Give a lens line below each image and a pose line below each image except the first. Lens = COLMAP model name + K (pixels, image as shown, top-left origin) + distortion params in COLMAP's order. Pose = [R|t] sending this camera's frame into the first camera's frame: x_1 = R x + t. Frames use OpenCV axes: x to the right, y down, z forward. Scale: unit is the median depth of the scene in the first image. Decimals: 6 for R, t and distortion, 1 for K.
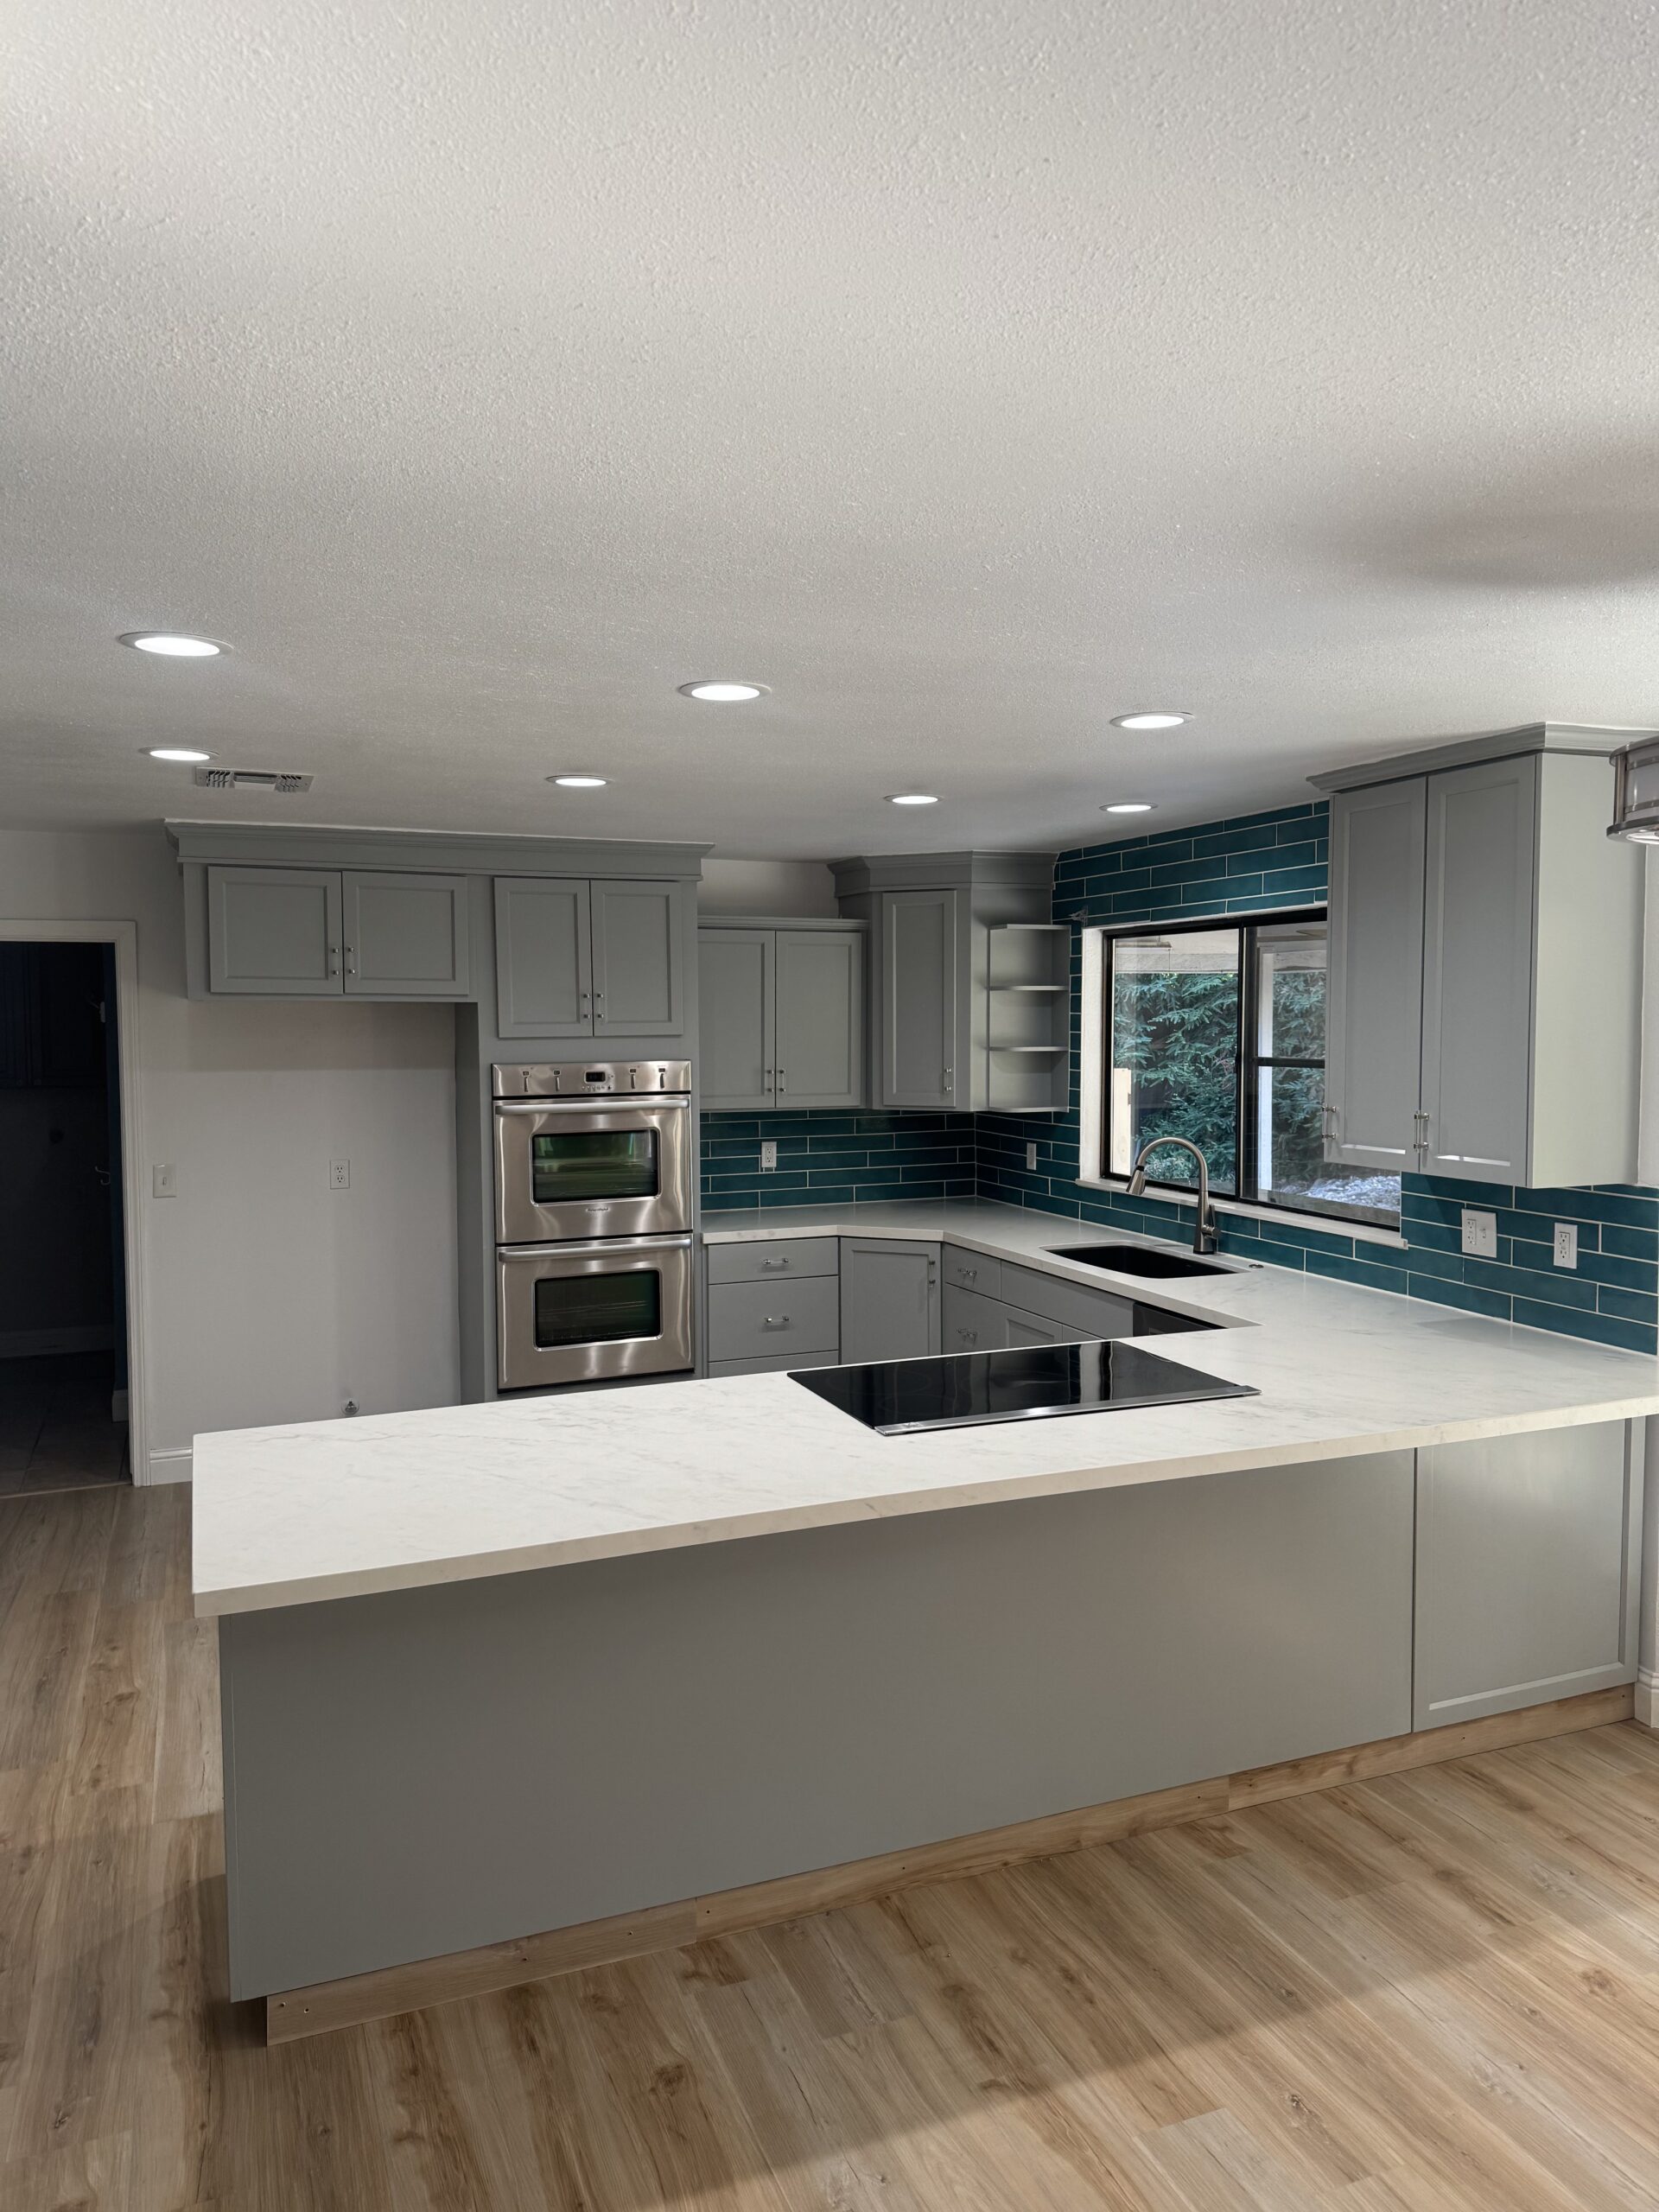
lens RADIAL K [[1551.8, 0, 830.8], [0, 1551.8, 1104.2], [0, 0, 1]] dist [0.030876, -0.008181]
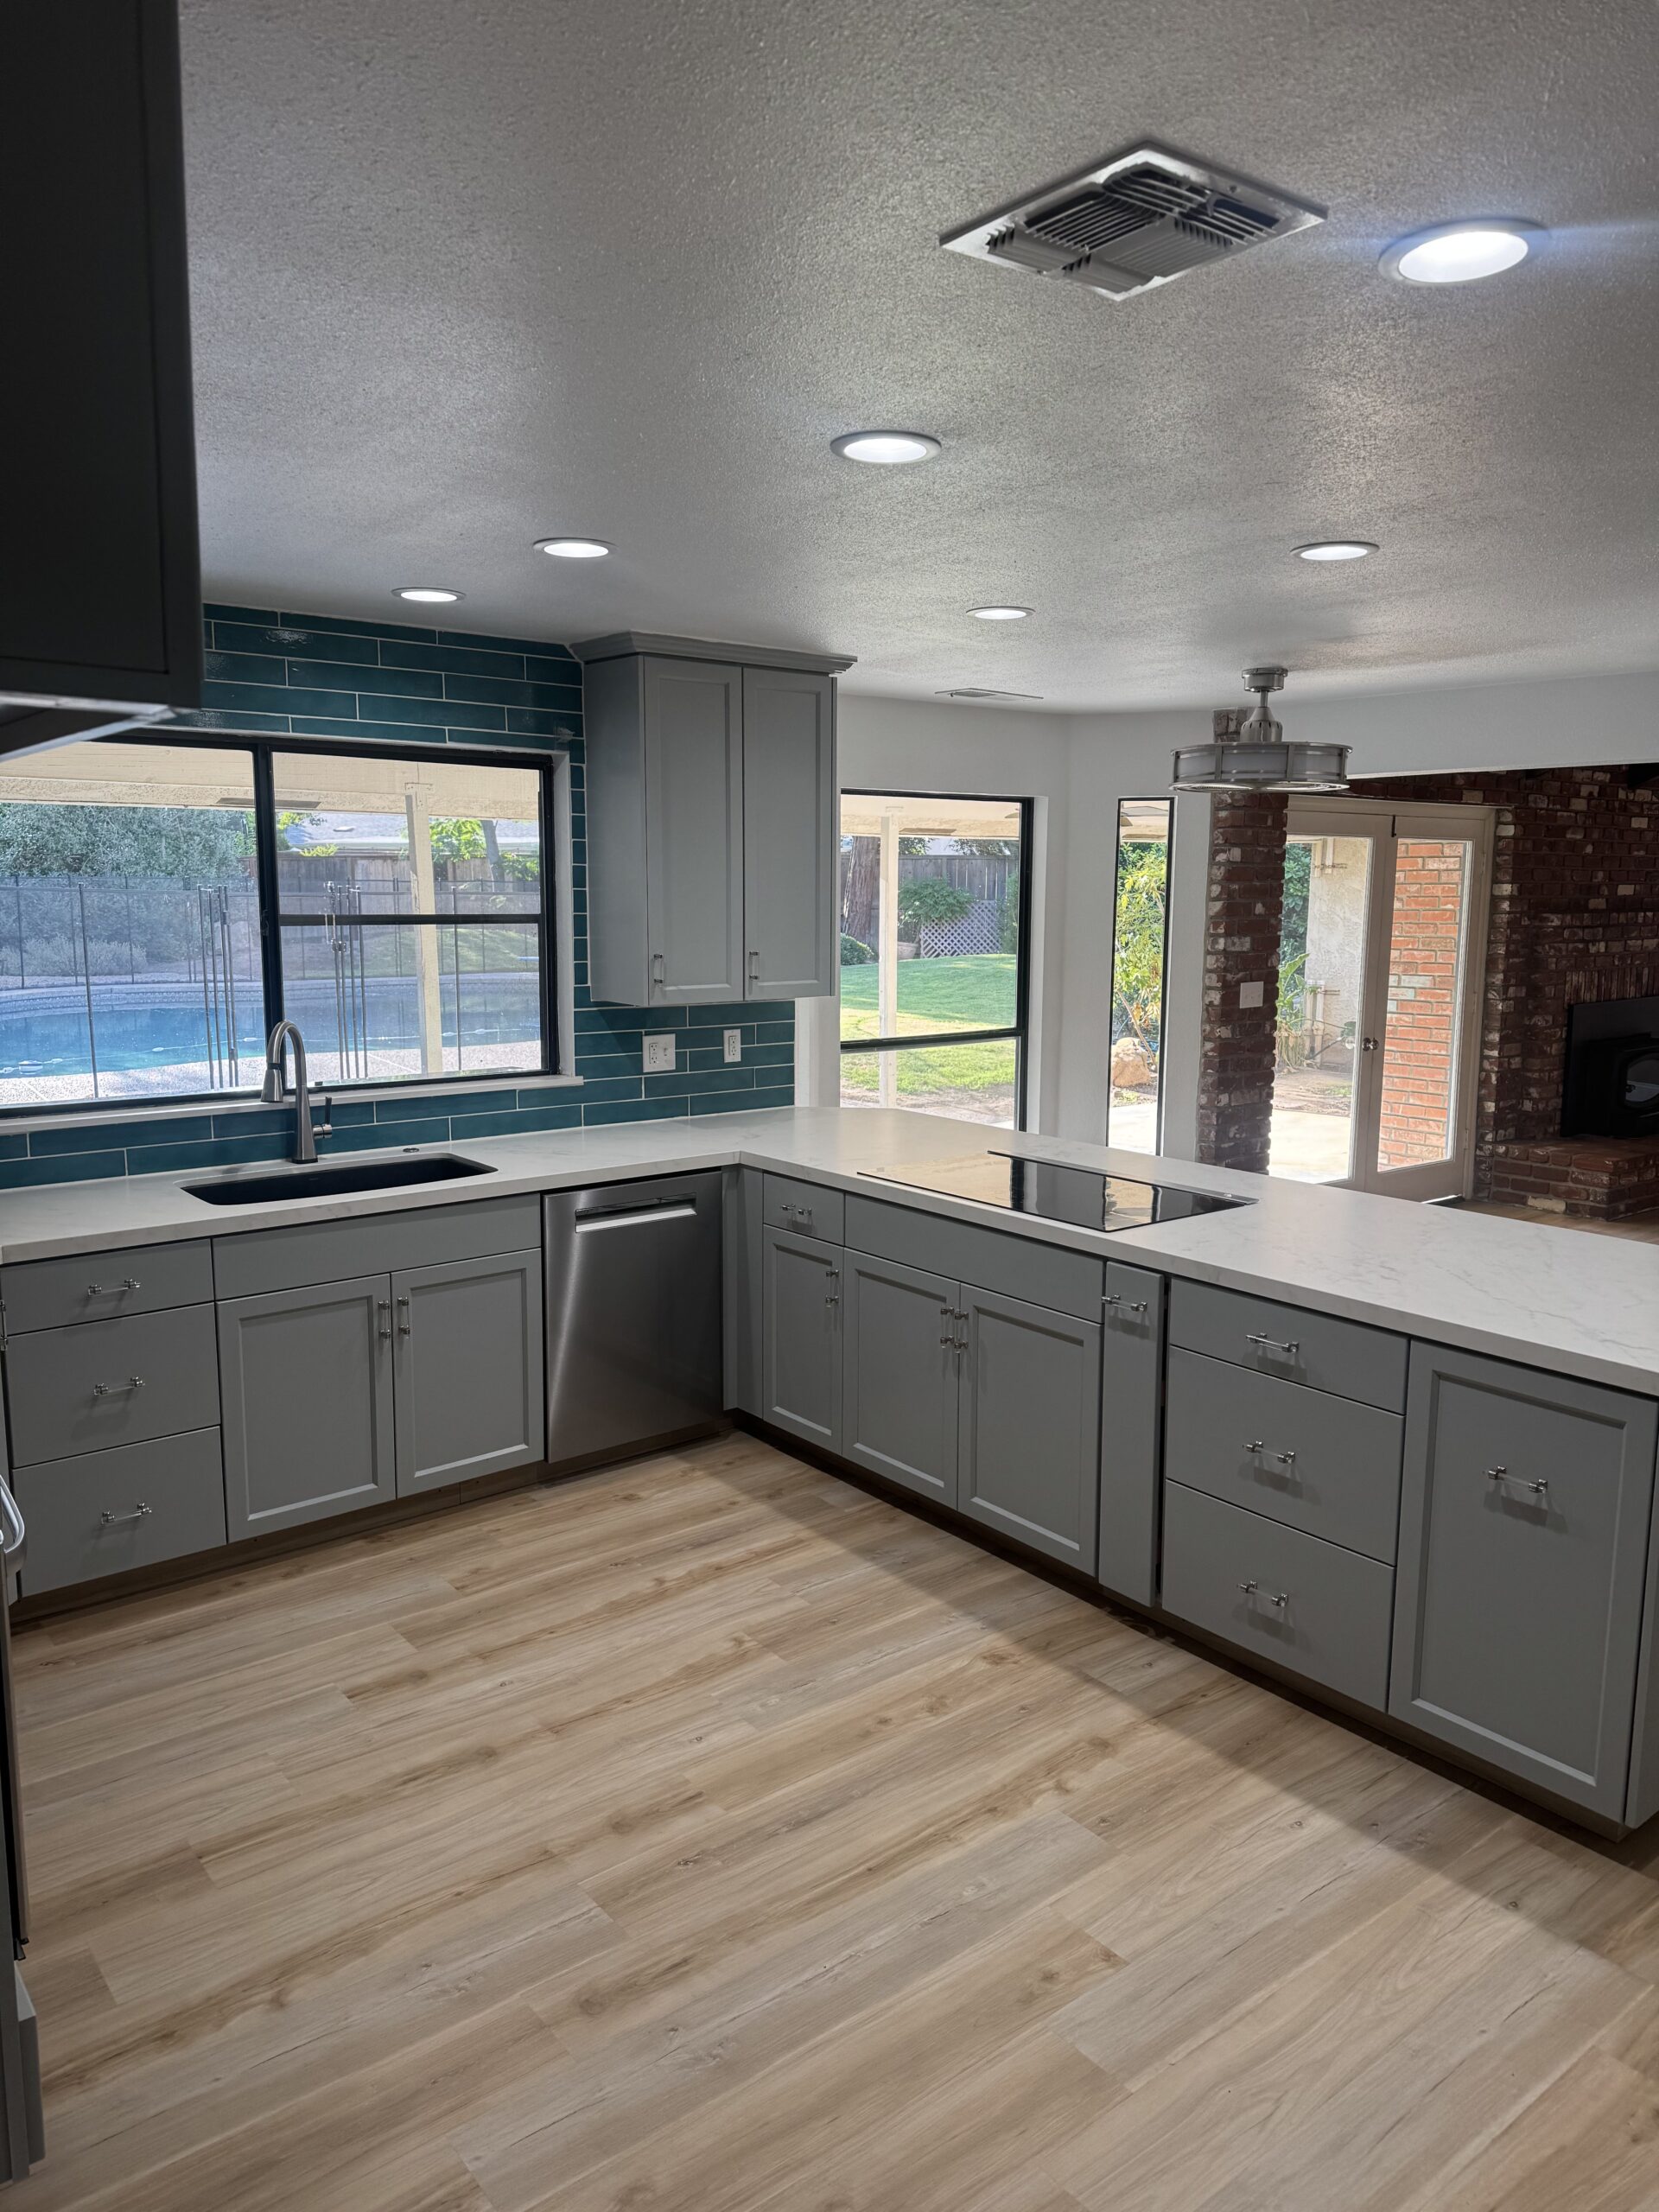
lens RADIAL K [[1551.8, 0, 828.8], [0, 1551.8, 1112.1], [0, 0, 1]] dist [0.030876, -0.008181]
pose [[-0.285550, -0.135998, 0.948665, -0.760189], [0.048906, 0.986523, 0.156146, -0.052176], [-0.957115, 0.090983, -0.275051, 1.213750]]
